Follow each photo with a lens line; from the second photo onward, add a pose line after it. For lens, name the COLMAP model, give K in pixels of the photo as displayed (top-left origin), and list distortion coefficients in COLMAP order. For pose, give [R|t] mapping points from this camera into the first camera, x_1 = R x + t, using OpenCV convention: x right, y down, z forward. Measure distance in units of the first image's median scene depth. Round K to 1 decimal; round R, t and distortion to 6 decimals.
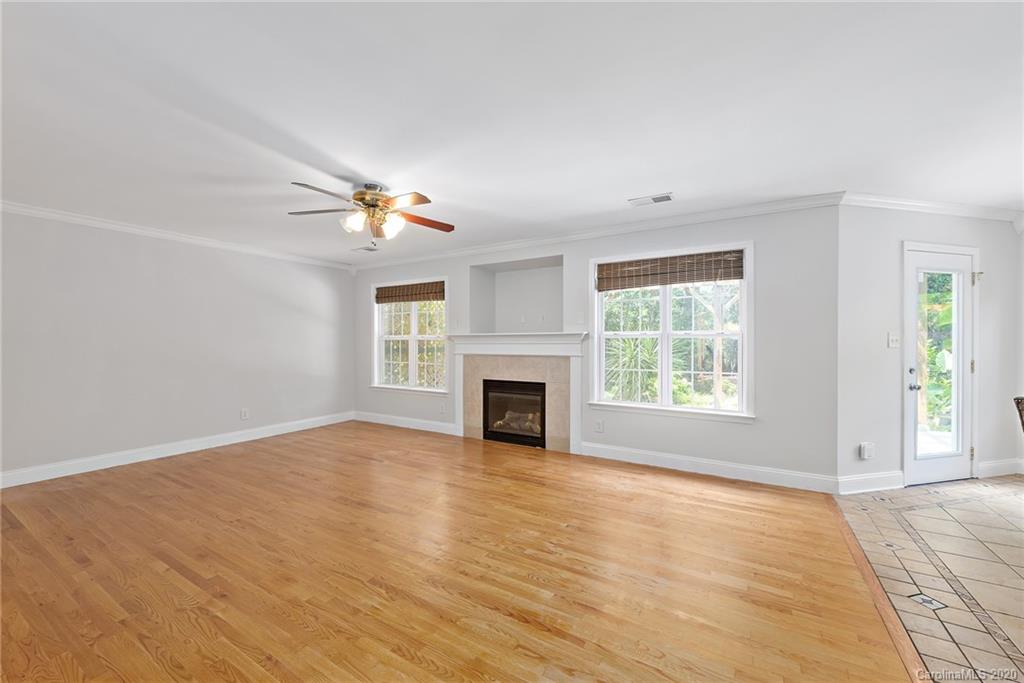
lens RADIAL K [[404.3, 0, 517.0], [0, 404.3, 342.4], [0, 0, 1]] dist [-0.001308, -0.000400]
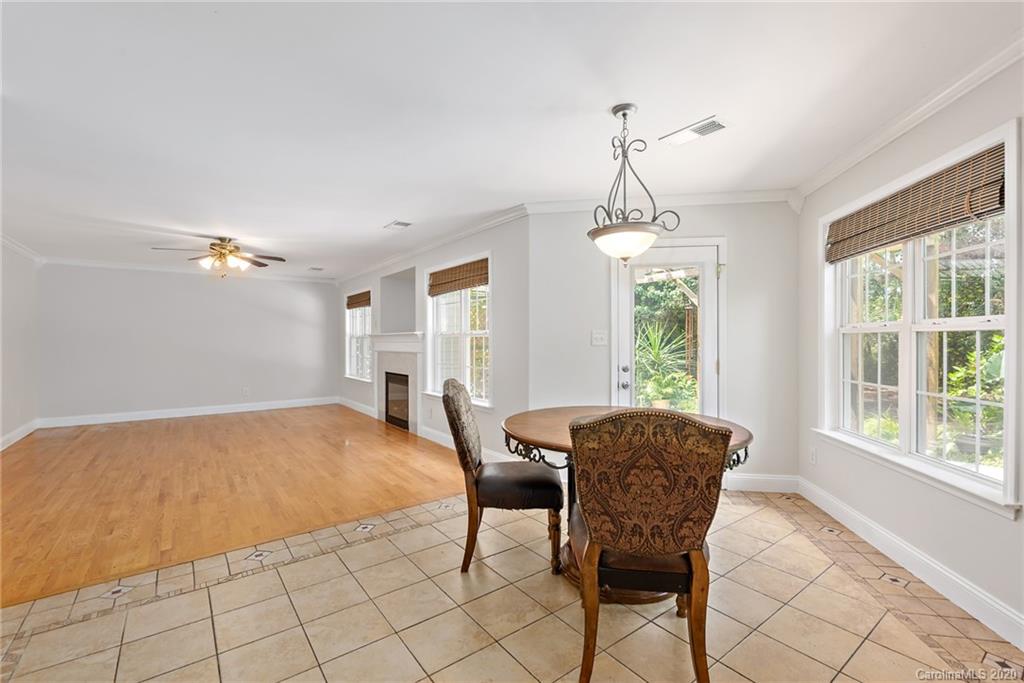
lens RADIAL K [[447.8, 0, 512.0], [0, 447.8, 341.5], [0, 0, 1]] dist [0.001728, 0.000114]
pose [[0.923832, -0.000560, -0.382797, 0.858852], [0.001302, 0.999998, 0.001680, -0.000205], [0.382796, -0.002050, 0.923831, -0.094338]]
